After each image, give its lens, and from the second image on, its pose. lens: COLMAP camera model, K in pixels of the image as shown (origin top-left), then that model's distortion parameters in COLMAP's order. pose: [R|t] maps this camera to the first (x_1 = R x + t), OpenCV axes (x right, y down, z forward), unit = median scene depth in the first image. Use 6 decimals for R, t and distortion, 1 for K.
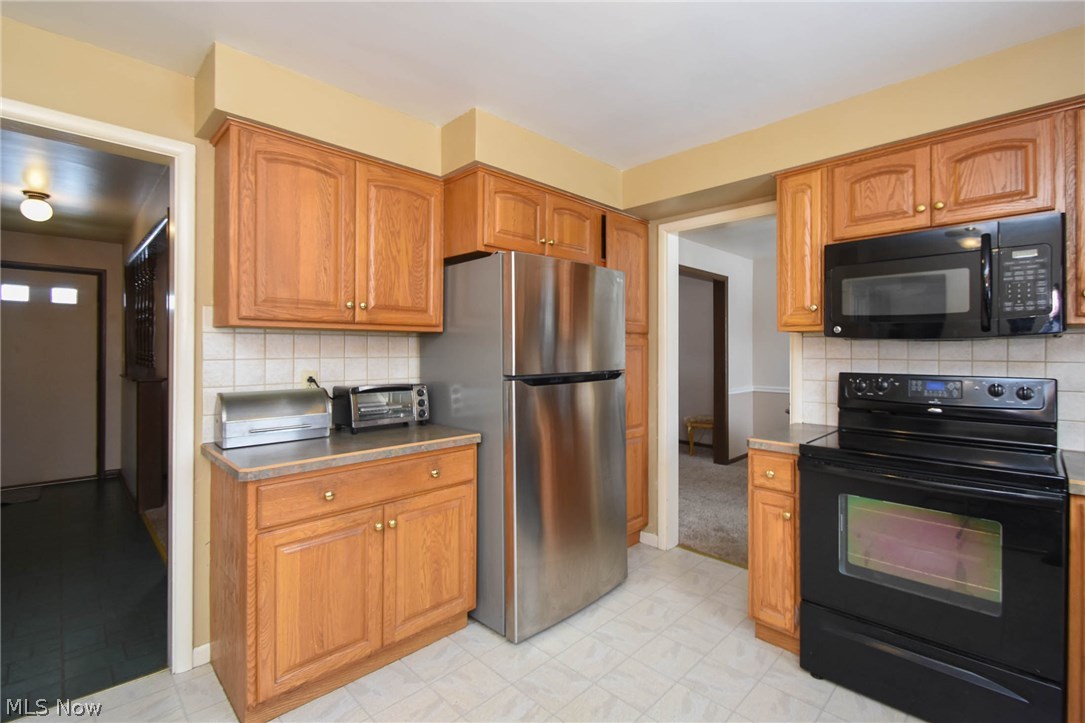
lens RADIAL K [[489.9, 0, 546.2], [0, 489.9, 351.6], [0, 0, 1]] dist [0.015572, -0.007898]
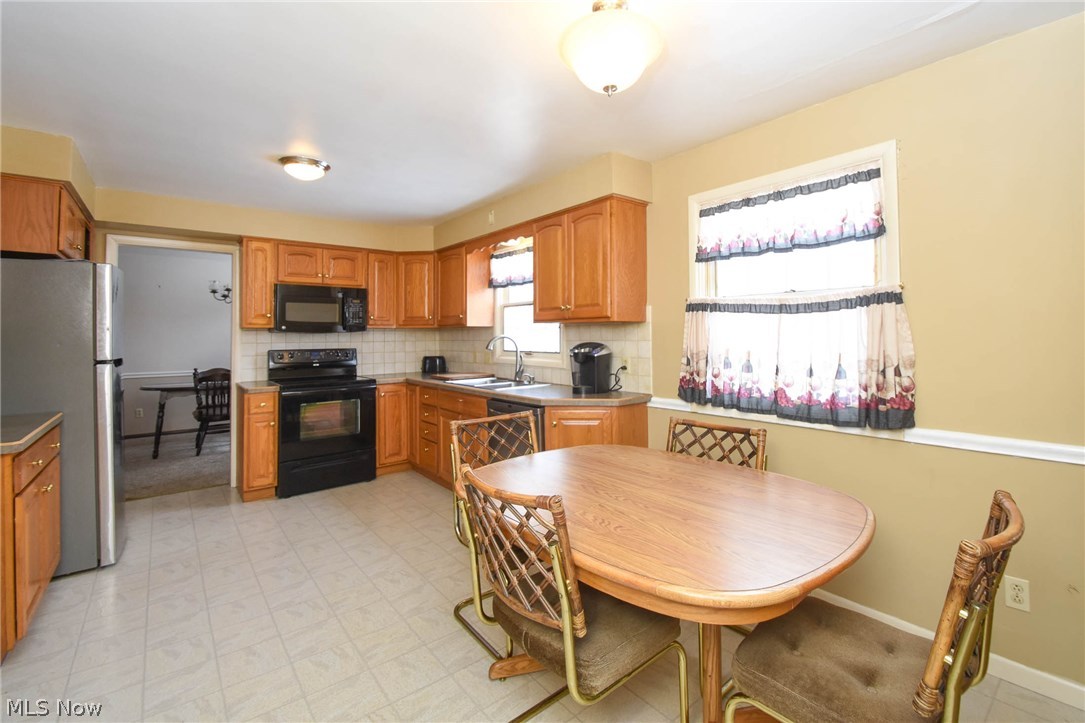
lens RADIAL K [[489.9, 0, 597.7], [0, 489.9, 328.8], [0, 0, 1]] dist [0.015572, -0.007898]
pose [[0.047443, 0.008618, 0.998837, -1.342372], [0.005442, 0.999946, -0.008887, -0.016118], [-0.998859, 0.005857, 0.047394, -0.359959]]
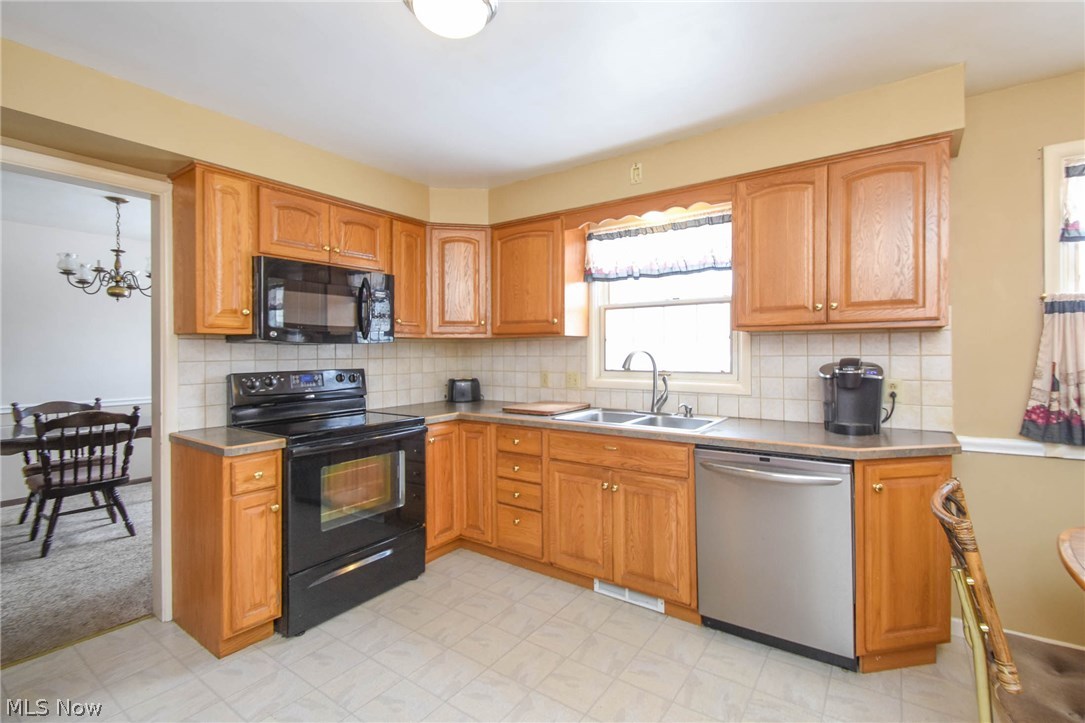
lens RADIAL K [[489.9, 0, 596.9], [0, 489.9, 351.3], [0, 0, 1]] dist [0.015572, -0.007898]
pose [[-0.229088, -0.003862, 0.973398, -0.686327], [0.003903, 0.999980, 0.004886, -0.008021], [-0.973398, 0.004919, -0.229068, 0.543374]]
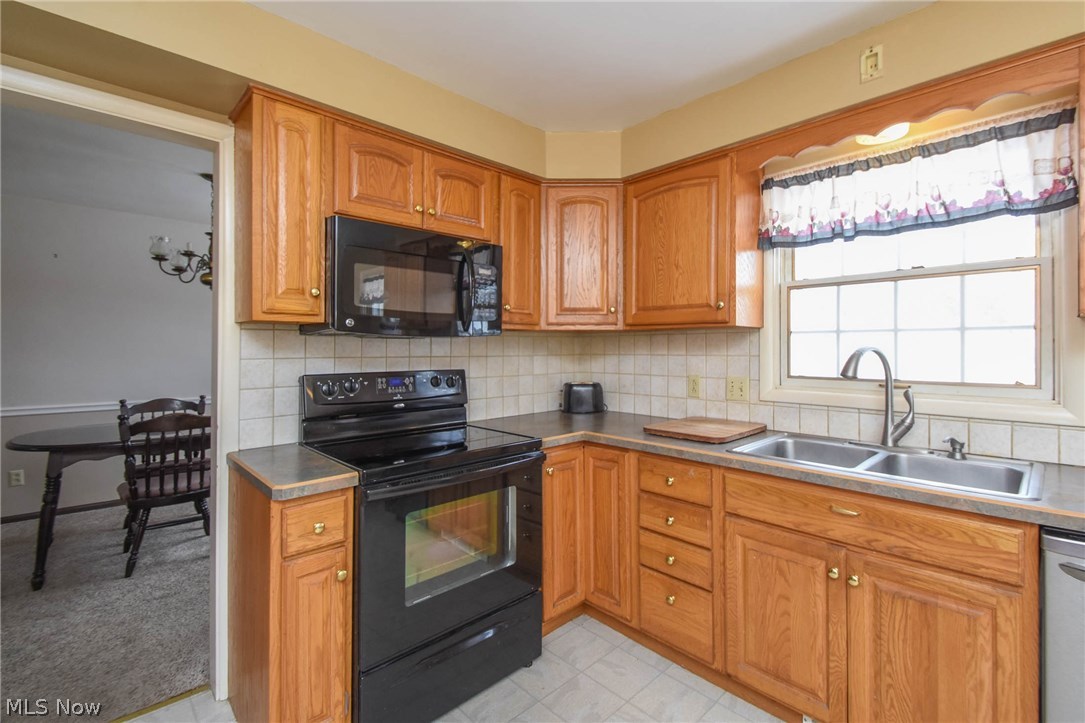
lens RADIAL K [[489.9, 0, 583.2], [0, 489.9, 347.3], [0, 0, 1]] dist [0.015572, -0.007898]
pose [[-0.024021, -0.000581, 0.999711, -0.243791], [-0.001561, 0.999999, 0.000544, -0.004480], [-0.999710, -0.001548, -0.024022, 0.636483]]
